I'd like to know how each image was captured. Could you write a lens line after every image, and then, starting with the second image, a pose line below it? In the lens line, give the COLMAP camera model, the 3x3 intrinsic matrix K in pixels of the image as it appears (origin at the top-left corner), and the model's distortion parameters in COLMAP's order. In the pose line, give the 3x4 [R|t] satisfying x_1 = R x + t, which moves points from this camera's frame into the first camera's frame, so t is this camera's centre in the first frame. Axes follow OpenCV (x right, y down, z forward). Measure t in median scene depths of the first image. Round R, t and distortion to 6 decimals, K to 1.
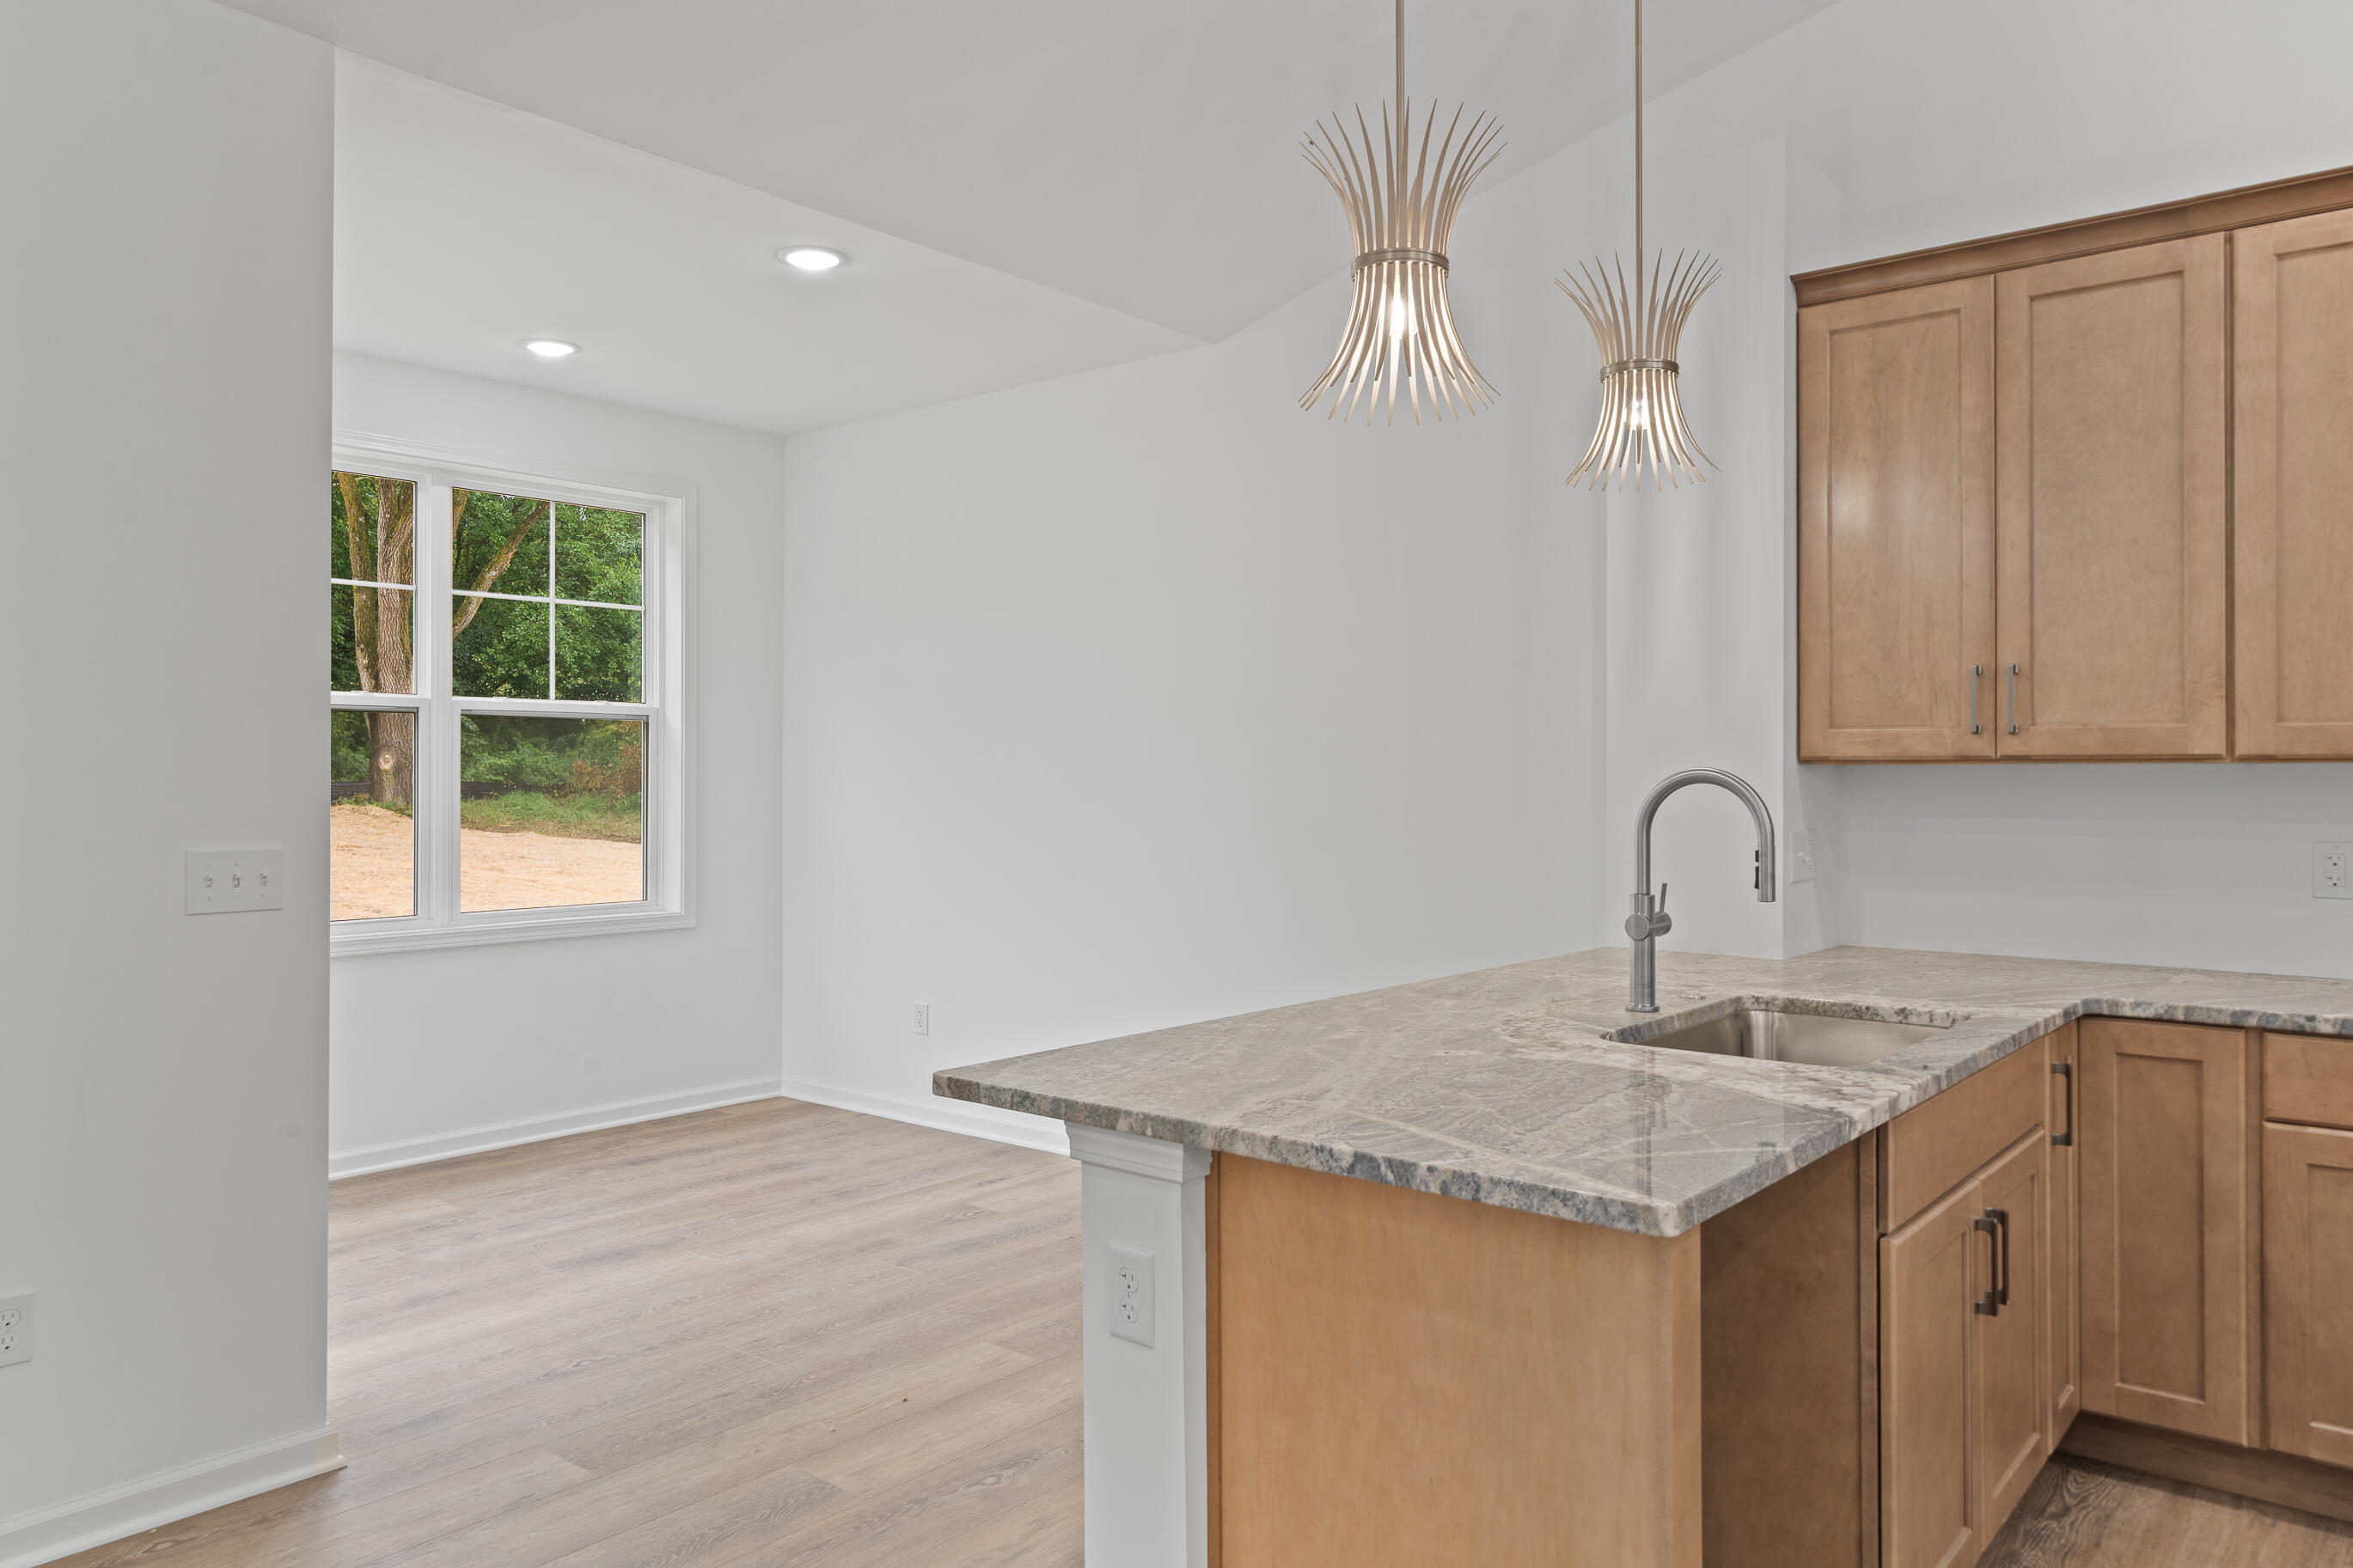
lens RADIAL K [[1594.0, 0, 1176.5], [0, 1594.0, 784.0], [0, 0, 1]] dist [0.003042, 0.002006]
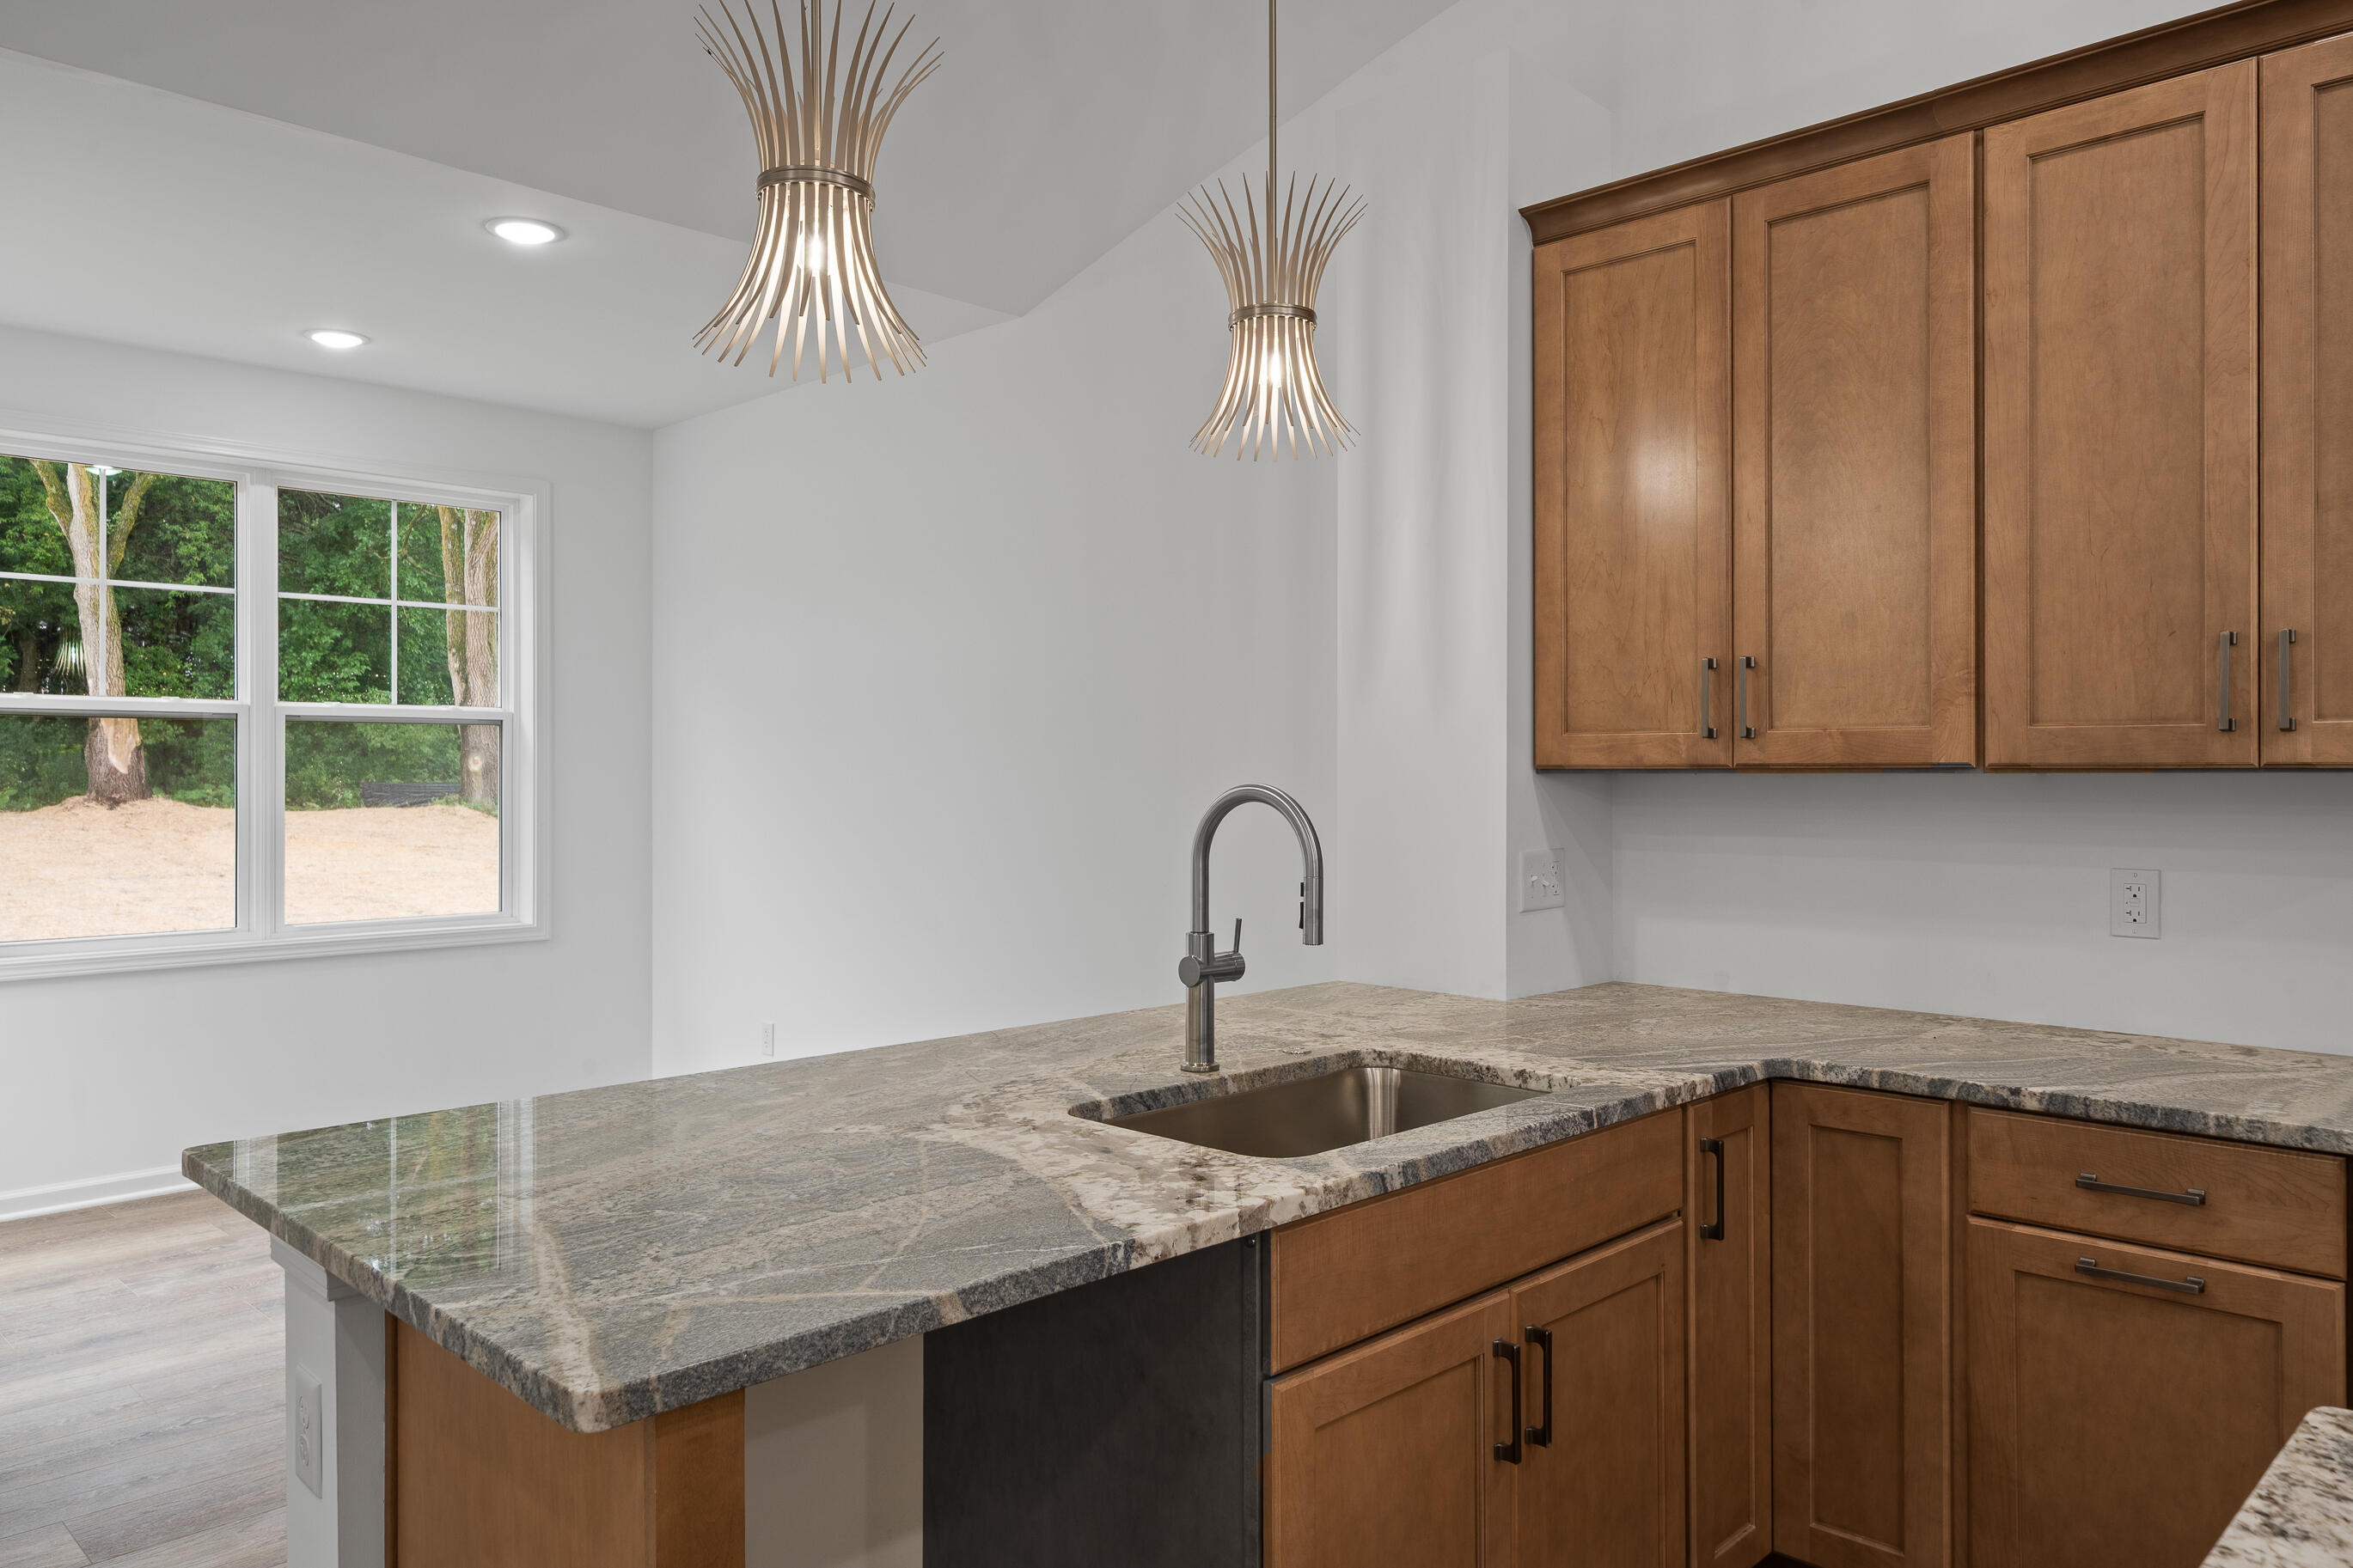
lens RADIAL K [[1599.7, 0, 1176.1], [0, 1599.7, 785.9], [0, 0, 1]] dist [0.003768, 0.002664]
pose [[0.996086, -0.001656, -0.088378, 0.317099], [0.001896, 0.999995, 0.002638, -0.009842], [0.088373, -0.002795, 0.996083, 0.135762]]
